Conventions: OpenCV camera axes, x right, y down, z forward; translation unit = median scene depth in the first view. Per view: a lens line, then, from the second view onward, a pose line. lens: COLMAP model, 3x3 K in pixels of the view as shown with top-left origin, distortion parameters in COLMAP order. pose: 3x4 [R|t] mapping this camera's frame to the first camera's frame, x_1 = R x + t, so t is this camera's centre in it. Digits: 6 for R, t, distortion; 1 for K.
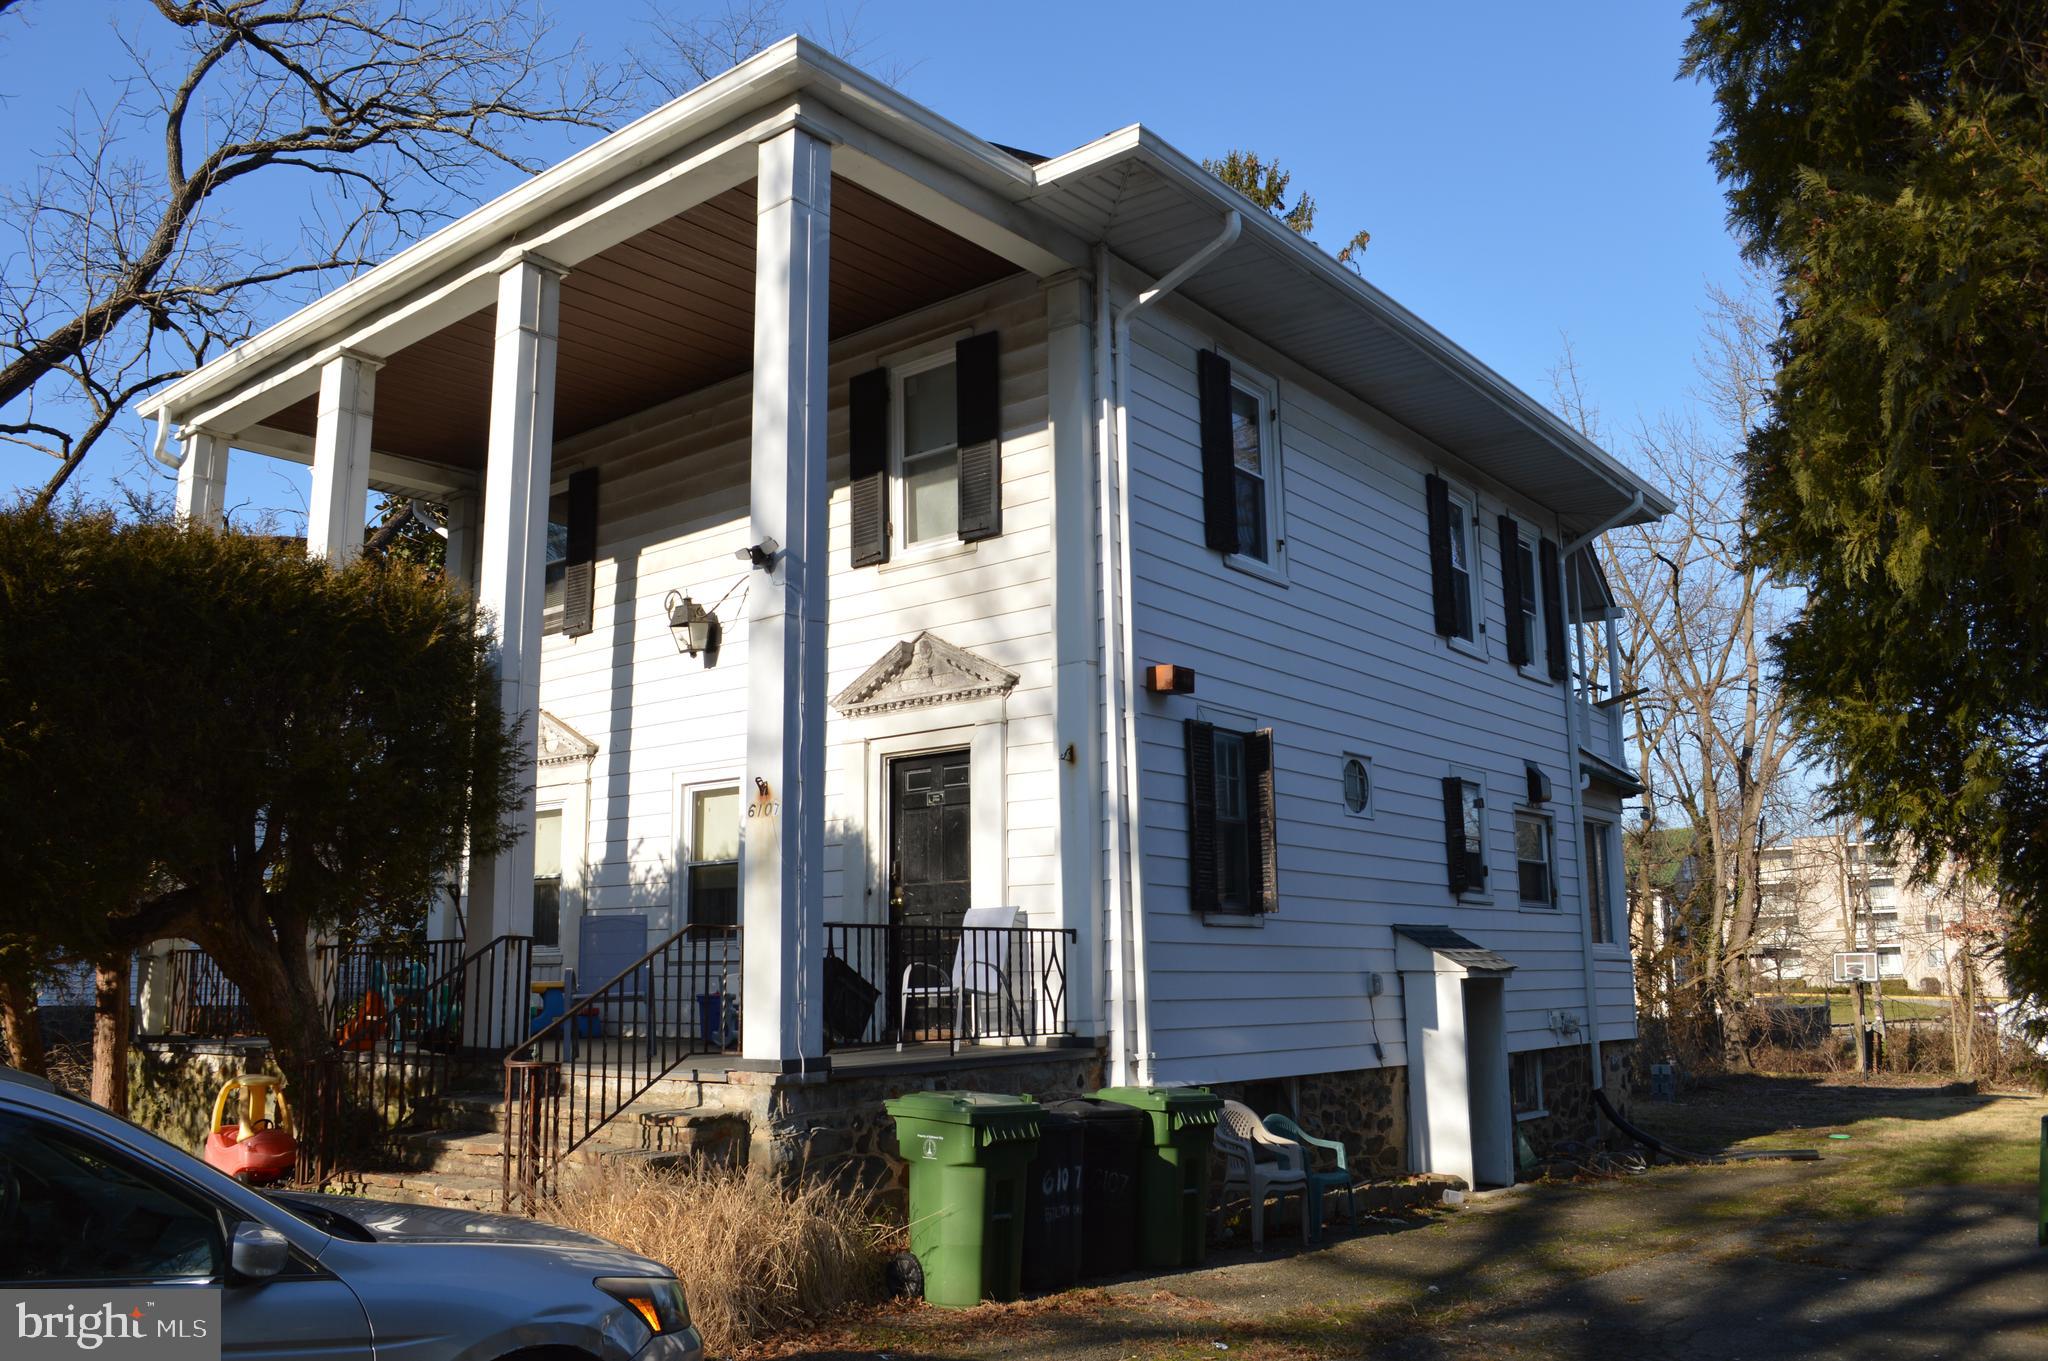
lens RADIAL K [[1640.6, 0, 1015.7], [0, 1640.6, 713.8], [0, 0, 1]] dist [-0.083160, 0.013552]
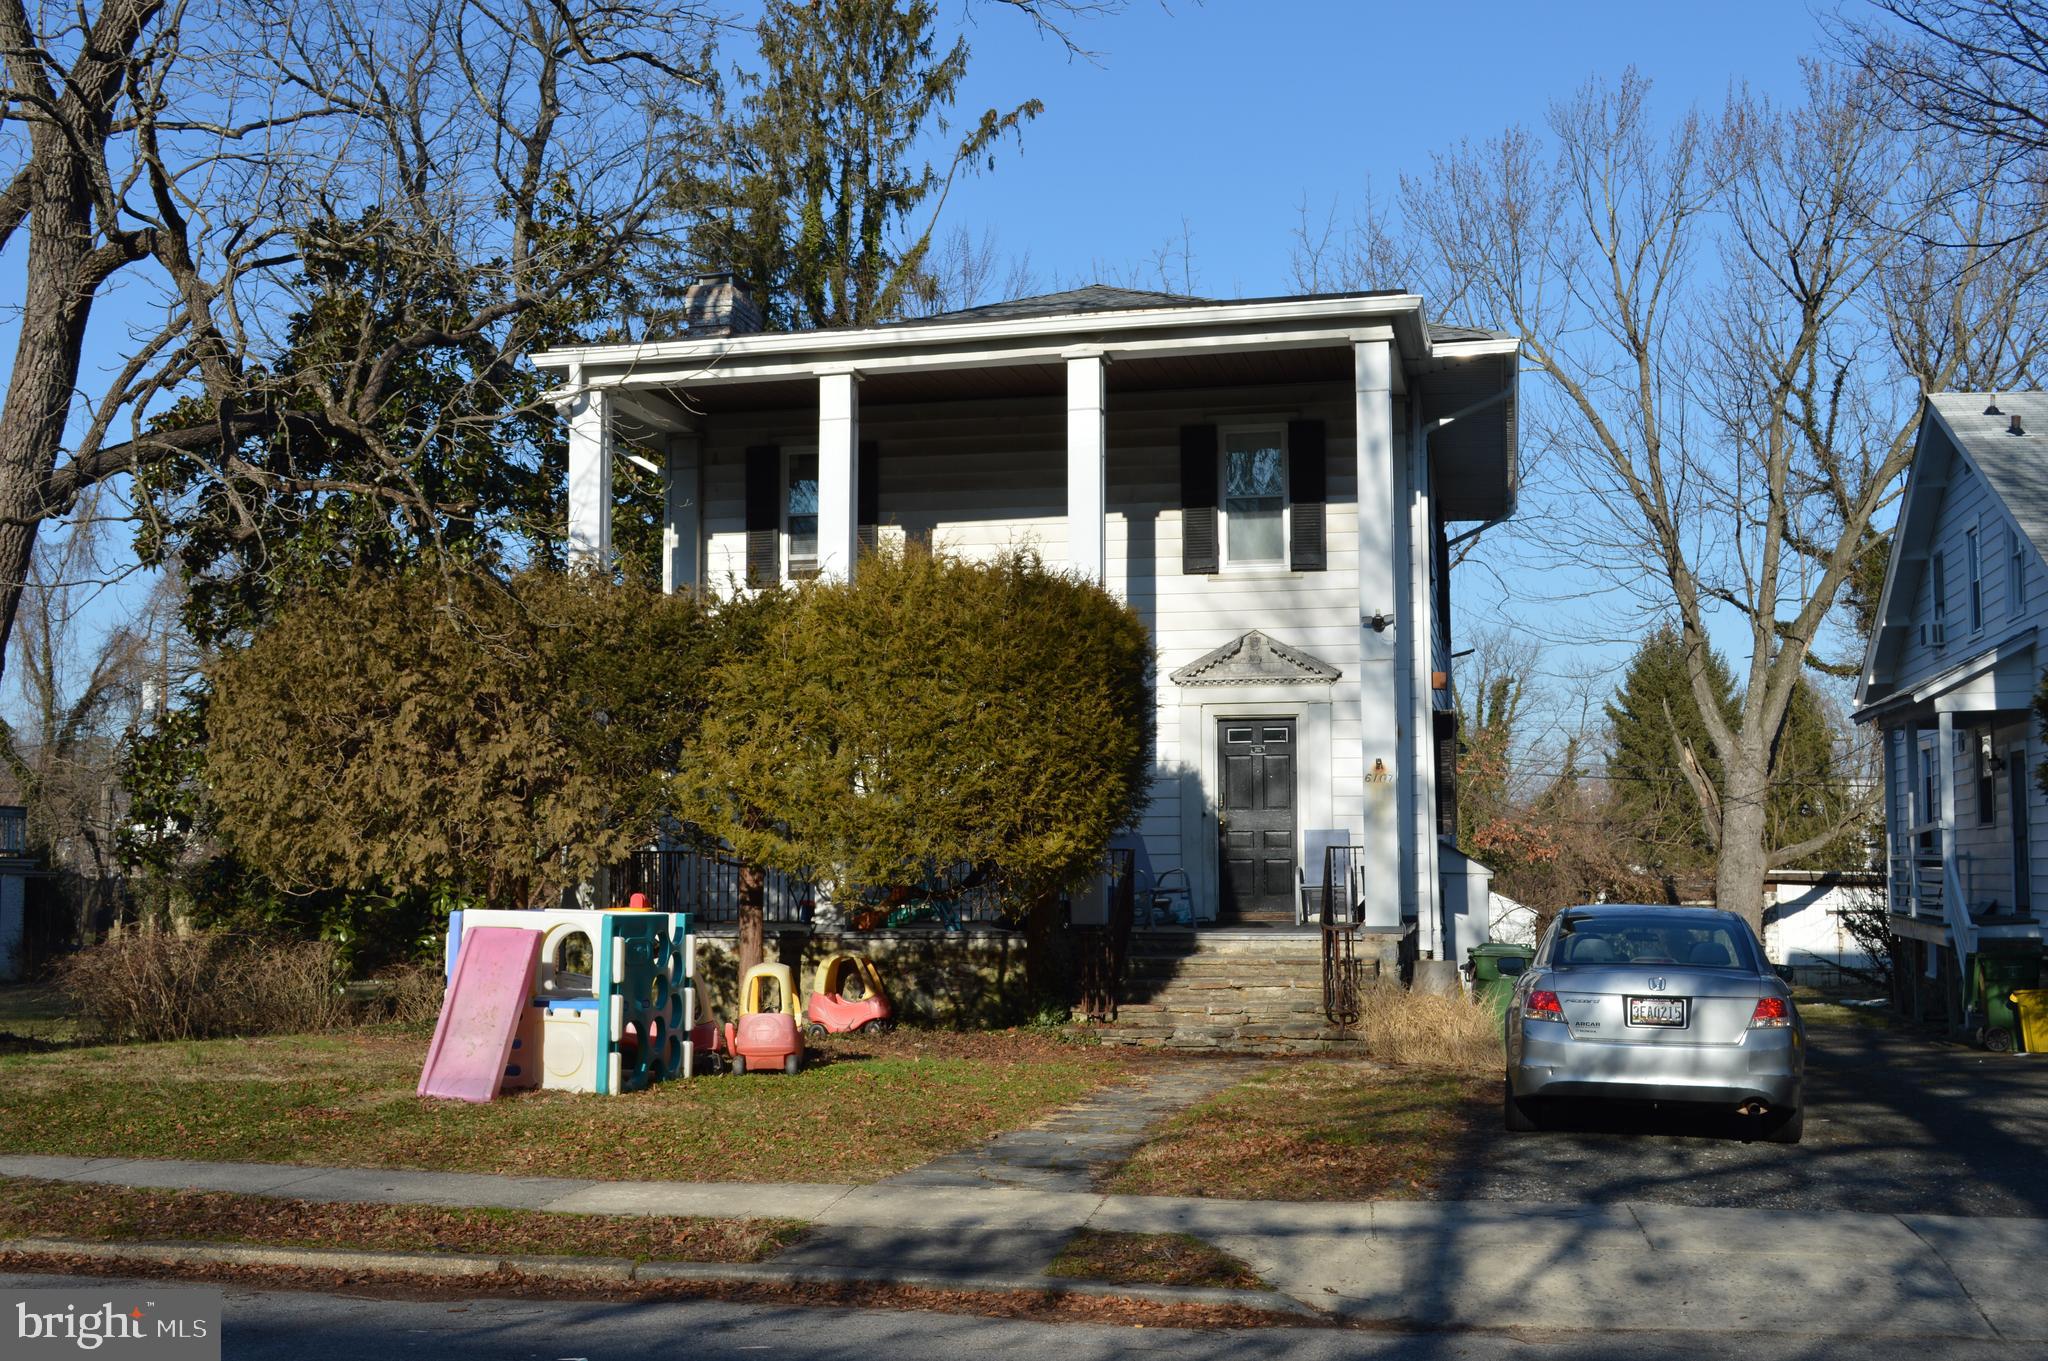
lens RADIAL K [[2268.5, 0, 1020.3], [0, 2268.5, 690.0], [0, 0, 1]] dist [-0.072219, 0.000000]
pose [[0.894988, 0.043620, 0.443953, -1.088159], [-0.080585, 0.994644, 0.064727, -0.108244], [-0.438752, -0.093706, 0.893709, -0.638707]]
